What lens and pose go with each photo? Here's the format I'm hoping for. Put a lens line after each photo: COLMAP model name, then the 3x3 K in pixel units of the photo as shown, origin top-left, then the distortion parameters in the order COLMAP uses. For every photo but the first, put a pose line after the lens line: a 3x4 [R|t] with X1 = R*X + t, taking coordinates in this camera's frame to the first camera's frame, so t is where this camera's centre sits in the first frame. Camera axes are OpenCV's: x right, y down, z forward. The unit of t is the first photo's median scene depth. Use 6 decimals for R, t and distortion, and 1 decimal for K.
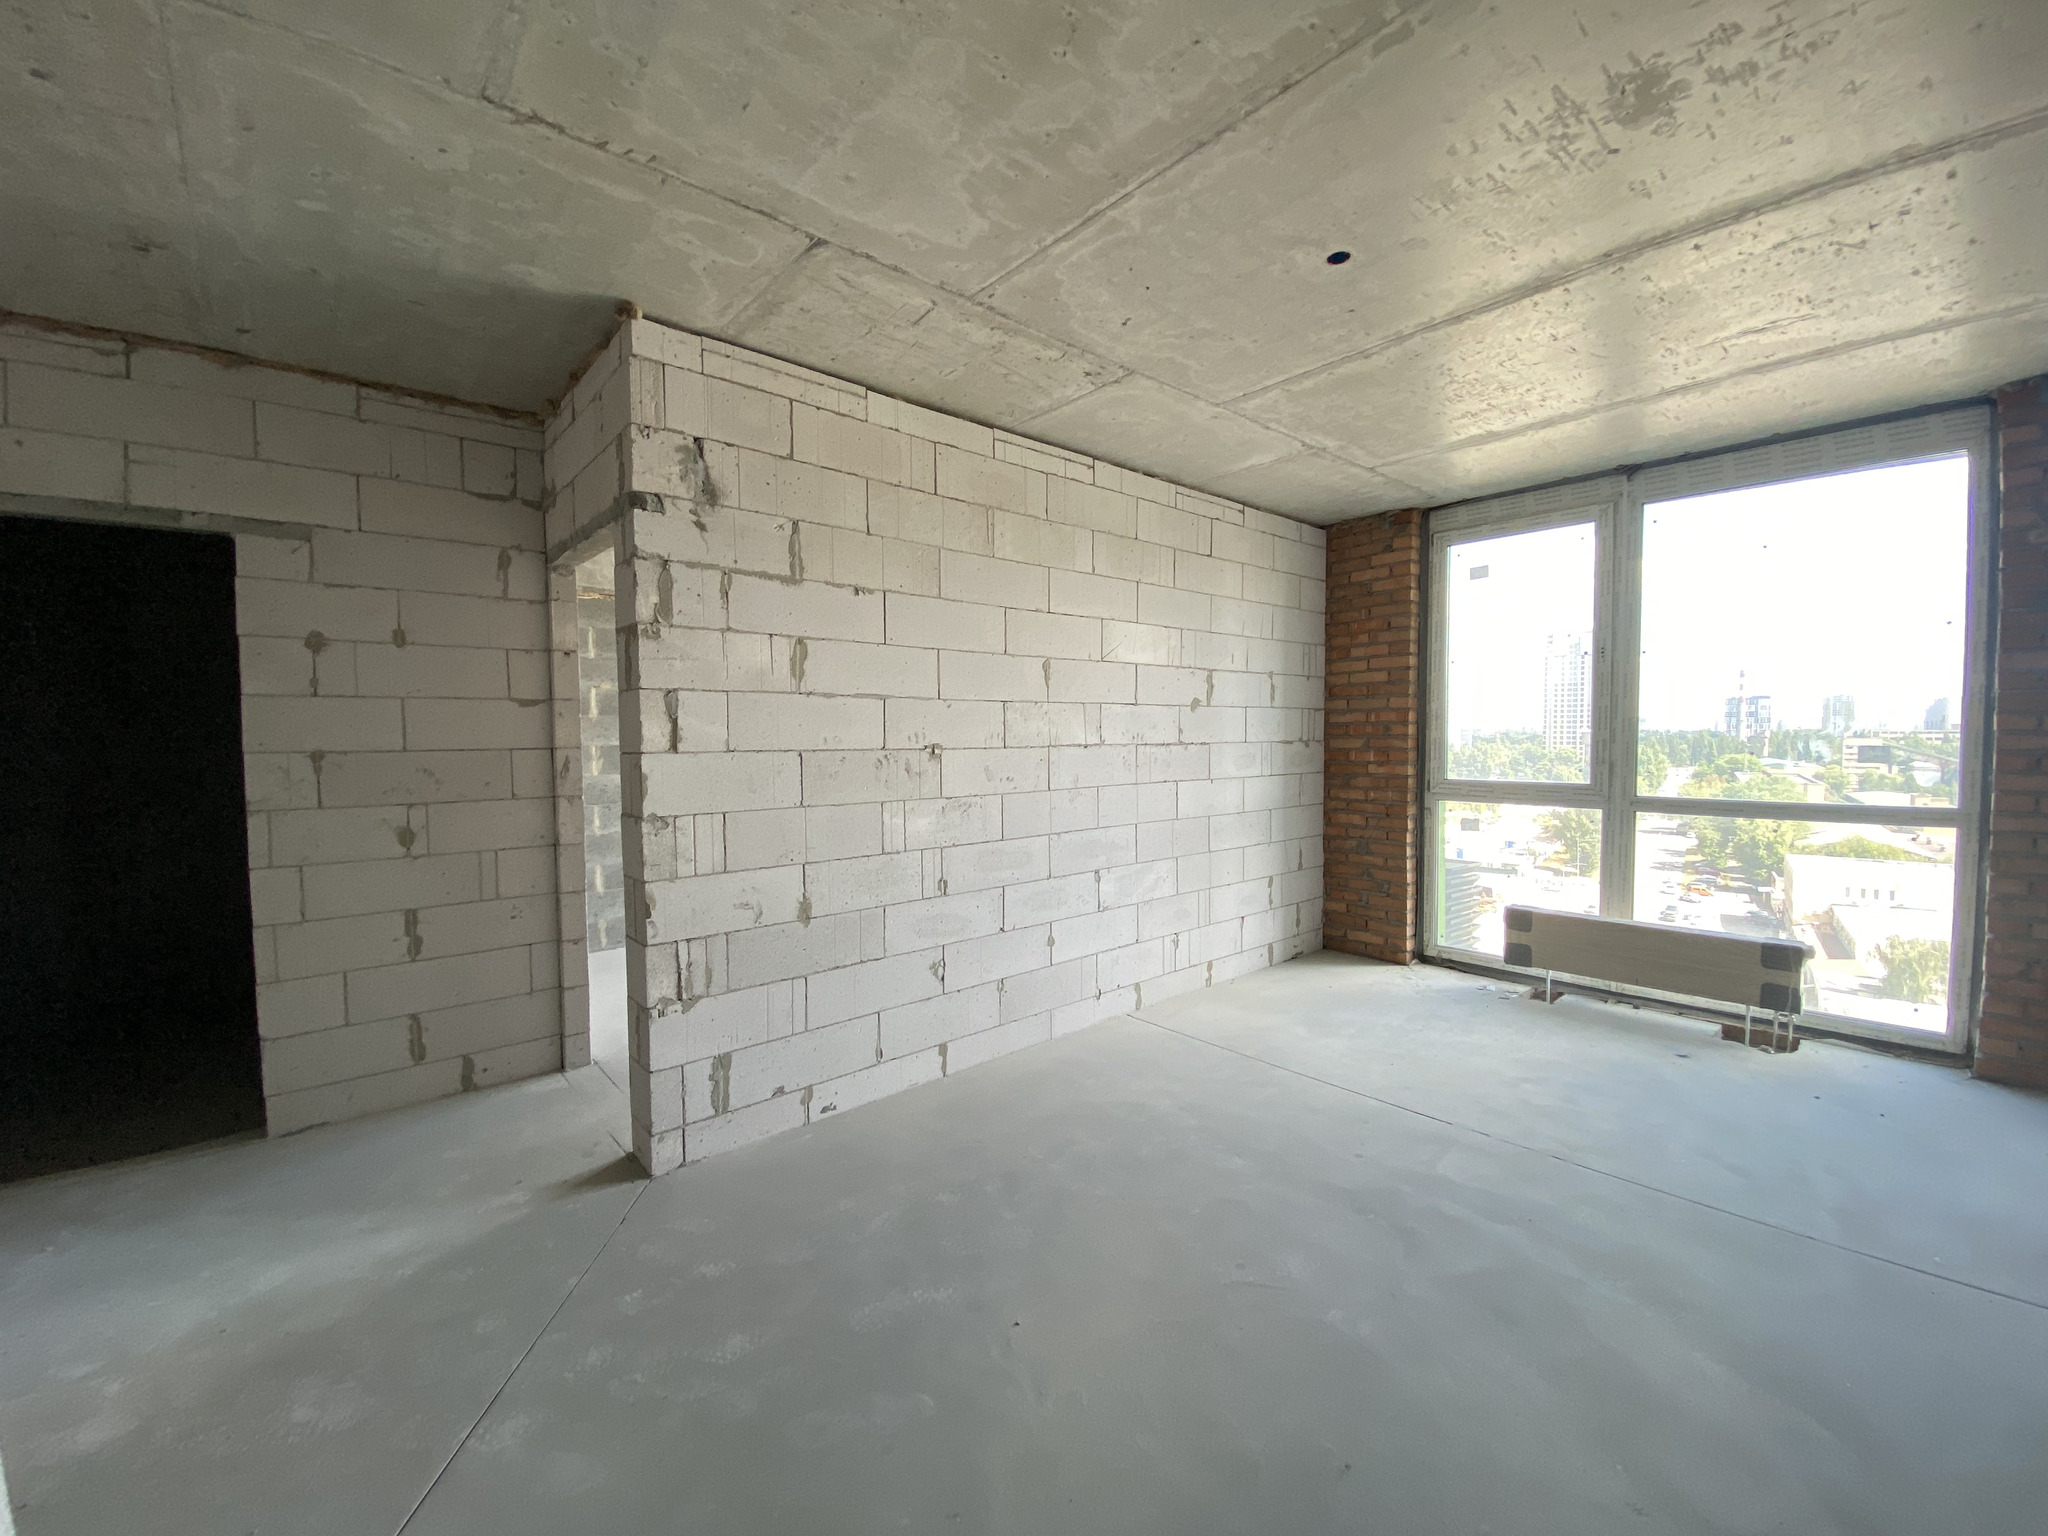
lens RADIAL K [[826.1, 0, 1020.9], [0, 826.1, 771.5], [0, 0, 1]] dist [0.016125, -0.017958]
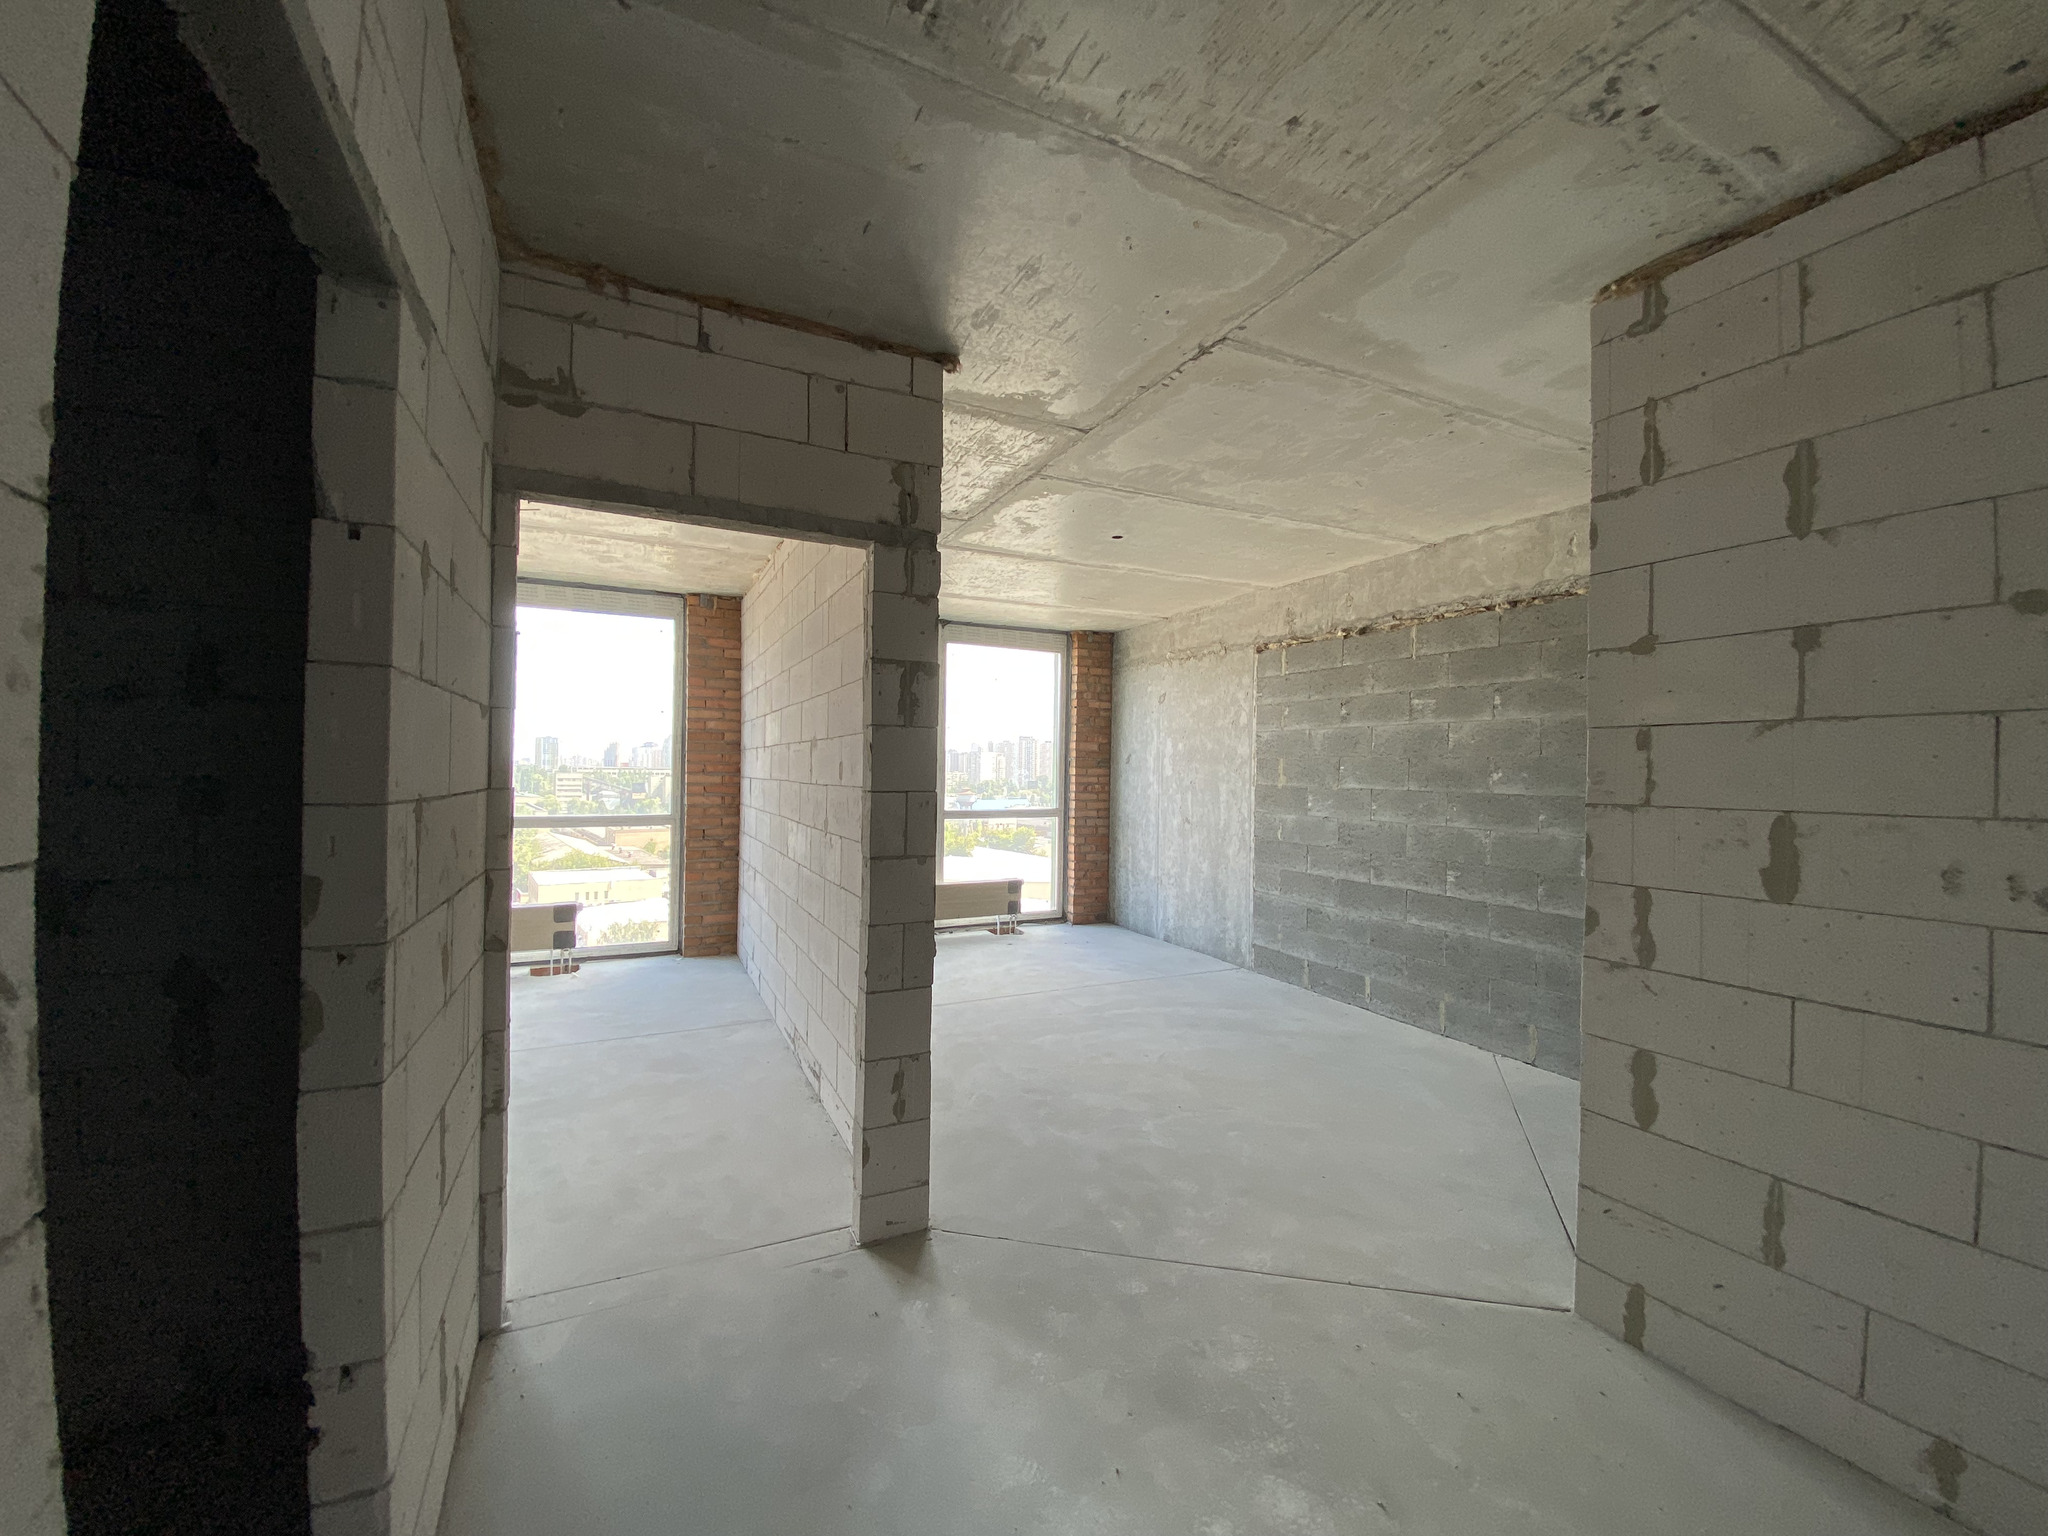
lens RADIAL K [[826.1, 0, 1021.7], [0, 826.1, 771.4], [0, 0, 1]] dist [0.016125, -0.017958]
pose [[0.263630, 0.010730, 0.964564, -0.980600], [0.027711, 0.999441, -0.018692, -0.017607], [-0.964226, 0.031657, 0.263185, 0.448795]]
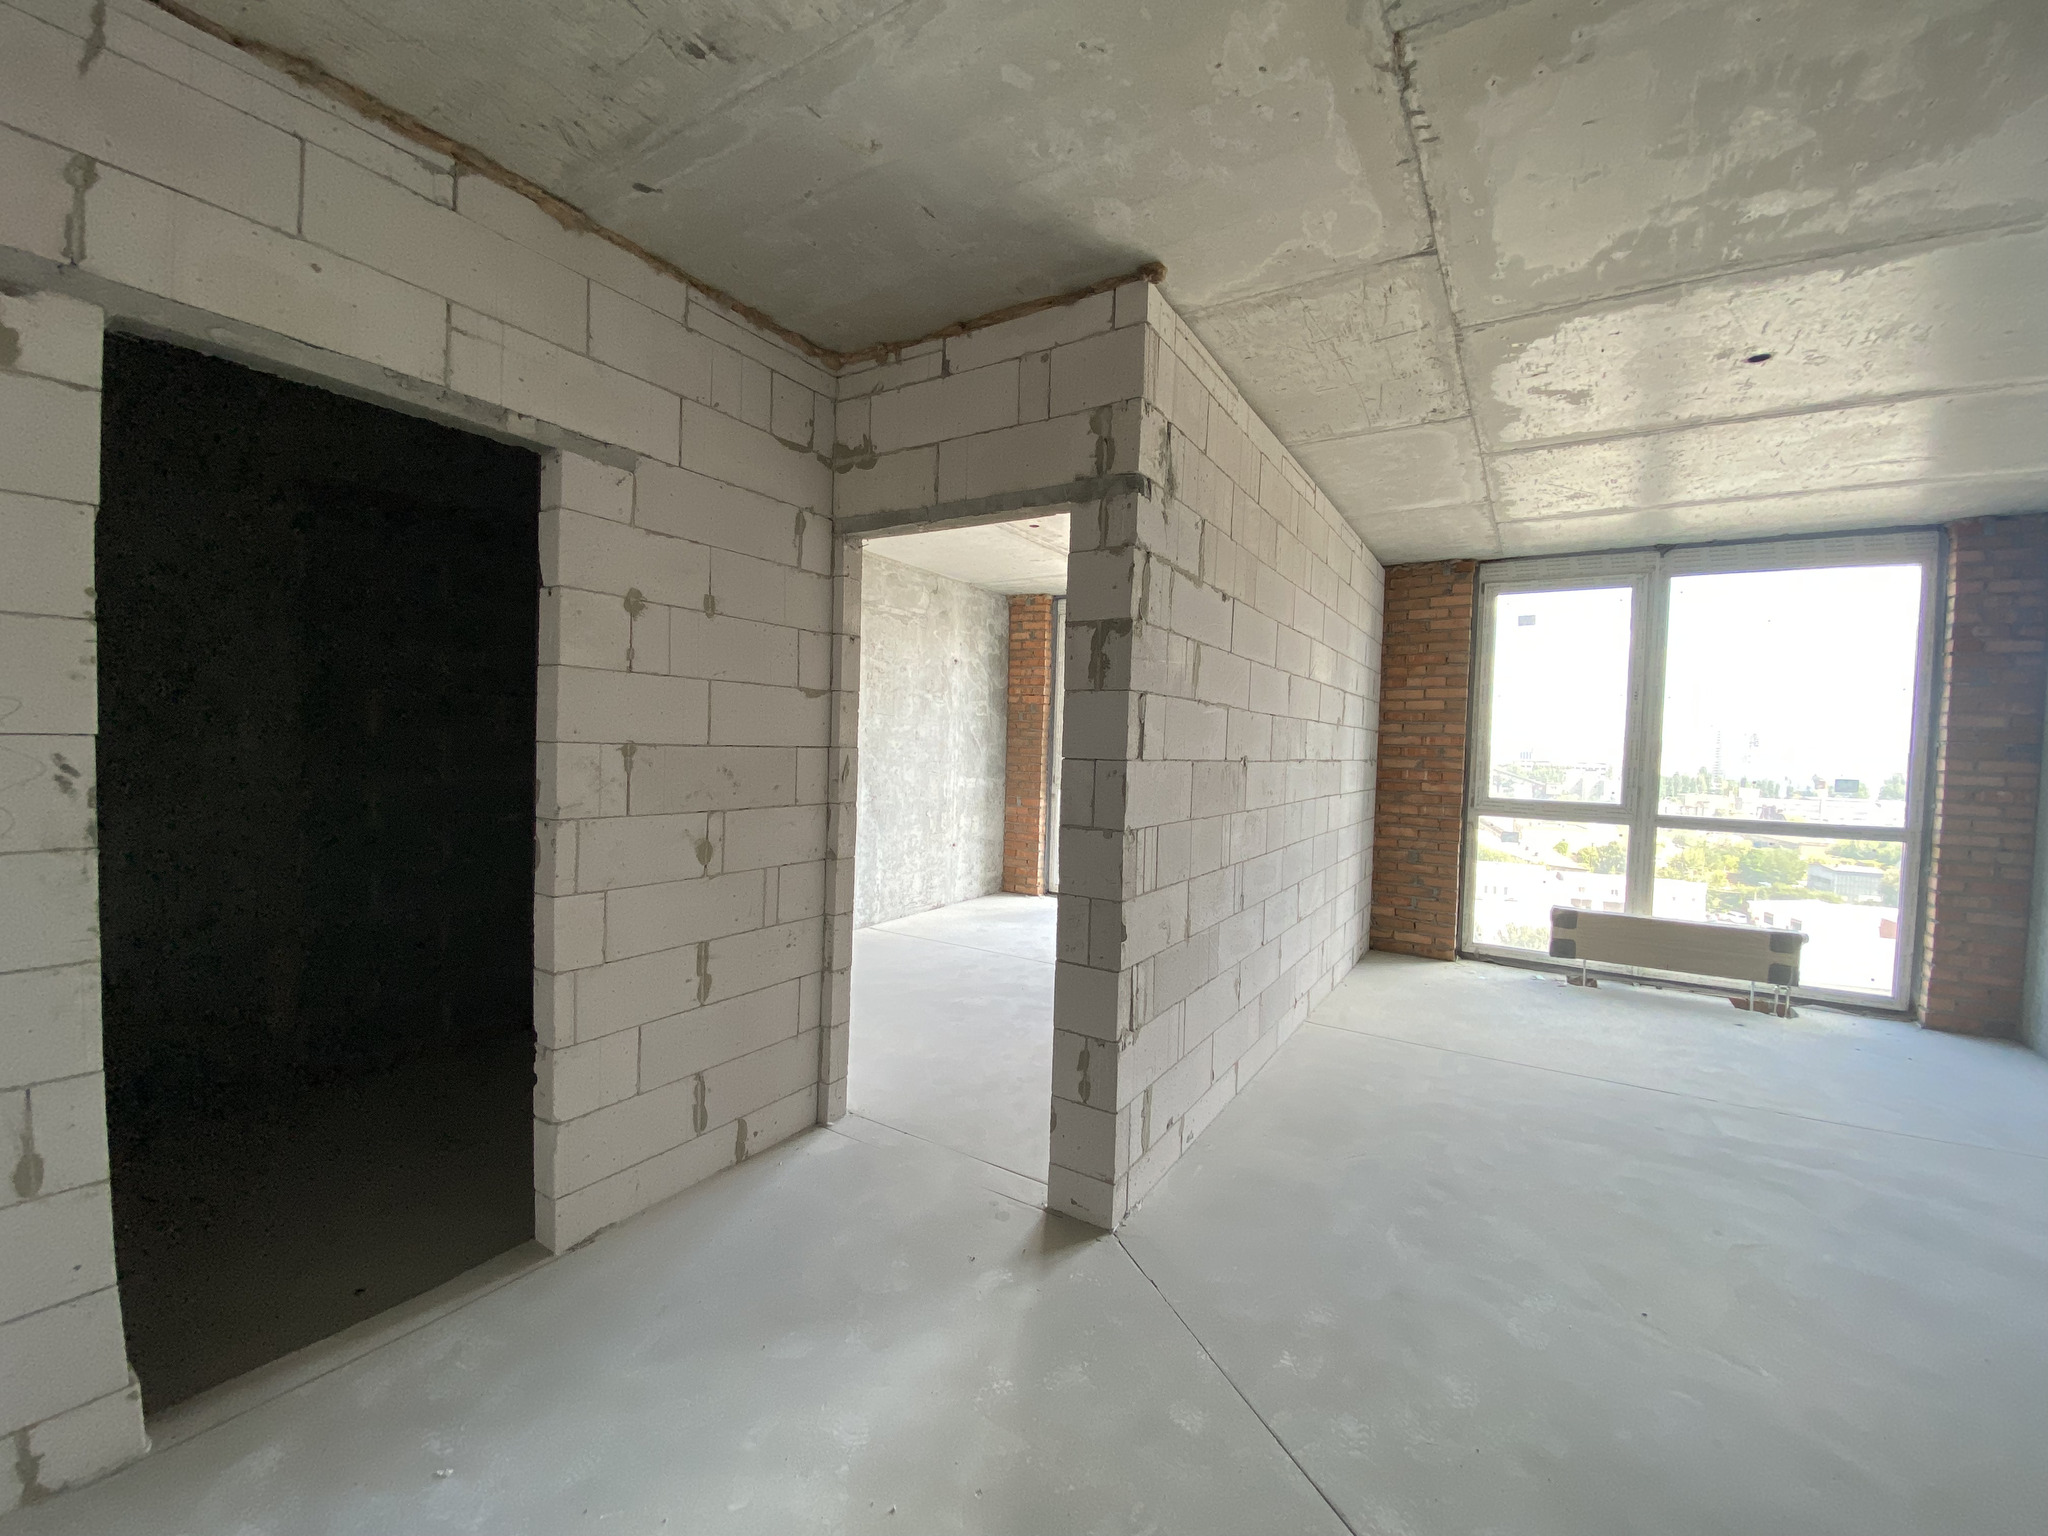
lens RADIAL K [[826.1, 0, 1022.2], [0, 826.1, 771.7], [0, 0, 1]] dist [0.016125, -0.017958]
pose [[0.956198, 0.025801, 0.291583, -0.586116], [-0.023715, 0.999662, -0.010685, 0.001635], [-0.291760, 0.003302, 0.956486, 0.119523]]
